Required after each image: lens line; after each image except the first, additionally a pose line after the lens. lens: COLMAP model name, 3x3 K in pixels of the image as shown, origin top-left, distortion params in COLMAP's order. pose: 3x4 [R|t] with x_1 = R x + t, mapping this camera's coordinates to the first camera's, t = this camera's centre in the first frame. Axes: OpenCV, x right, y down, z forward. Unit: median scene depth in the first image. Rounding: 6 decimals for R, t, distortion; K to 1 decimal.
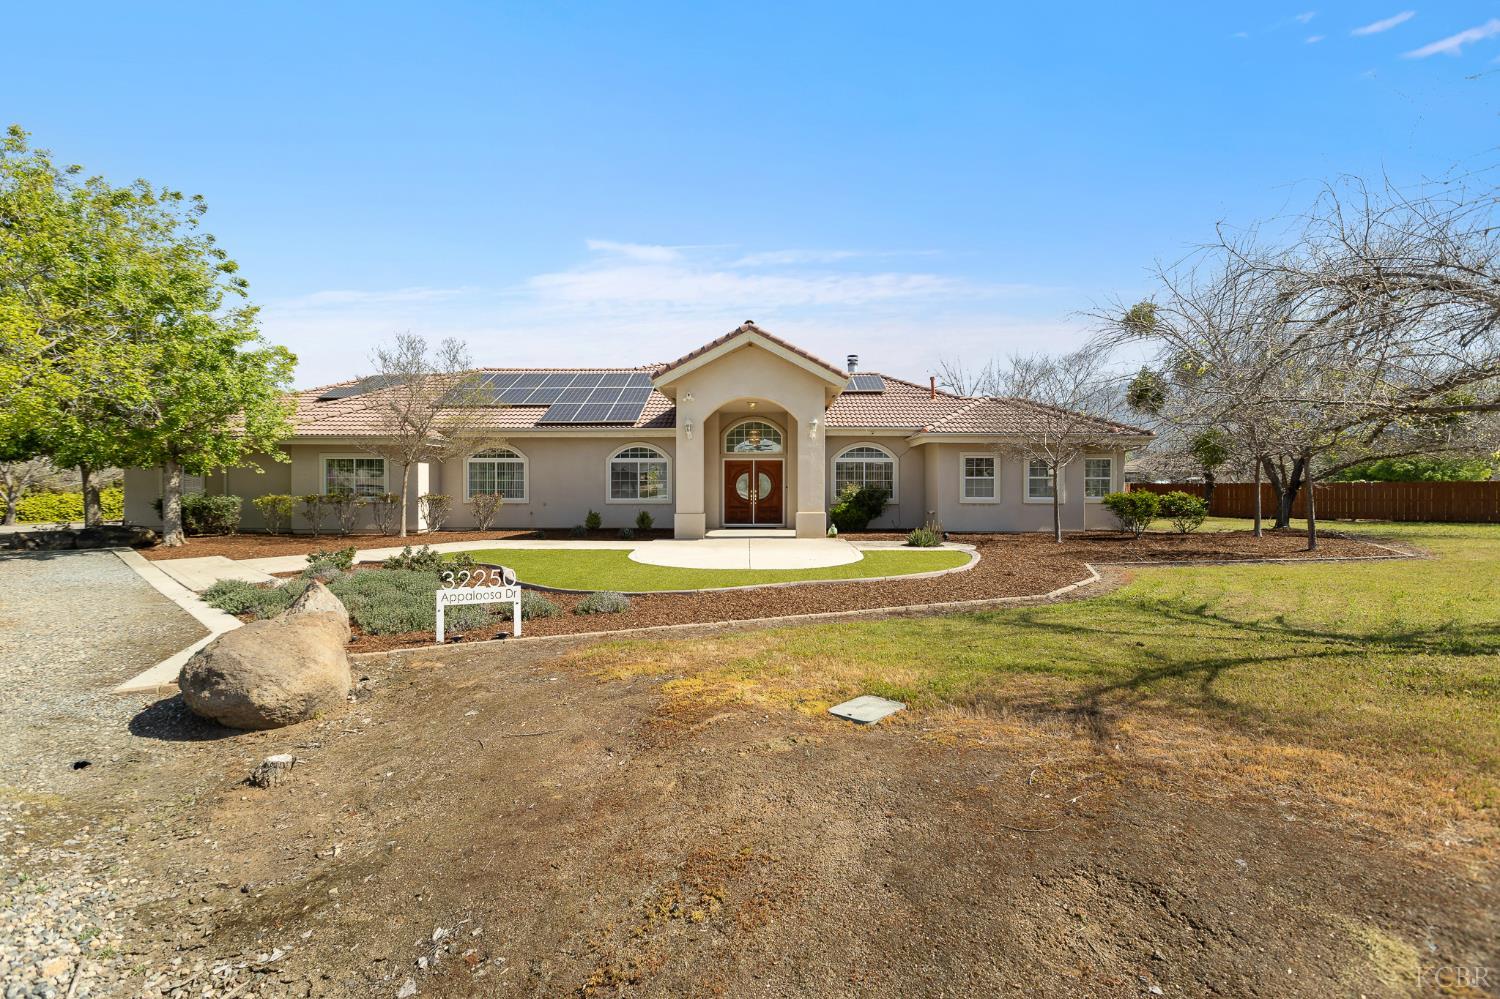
lens RADIAL K [[669.5, 0, 753.1], [0, 669.5, 494.5], [0, 0, 1]] dist [0.002789, 0.000218]
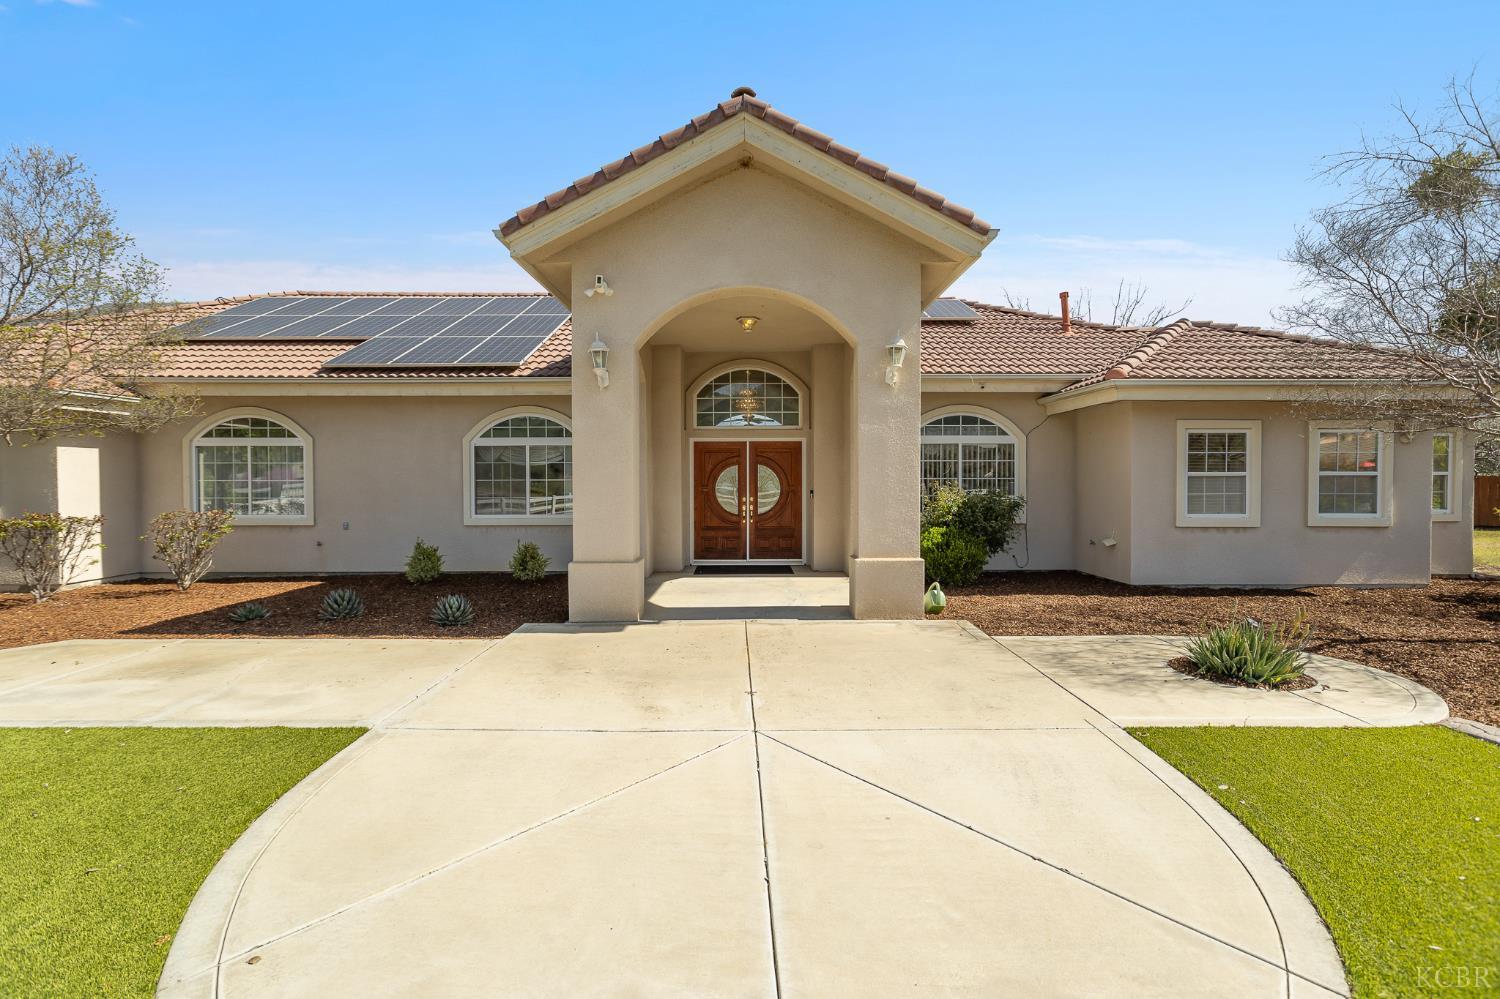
lens RADIAL K [[669.5, 0, 747.7], [0, 669.5, 494.3], [0, 0, 1]] dist [0.002789, 0.000218]
pose [[0.999812, -0.003972, 0.018956, -0.009929], [0.003671, 0.999867, 0.015874, -0.017986], [-0.019017, -0.015801, 0.999694, 0.483383]]
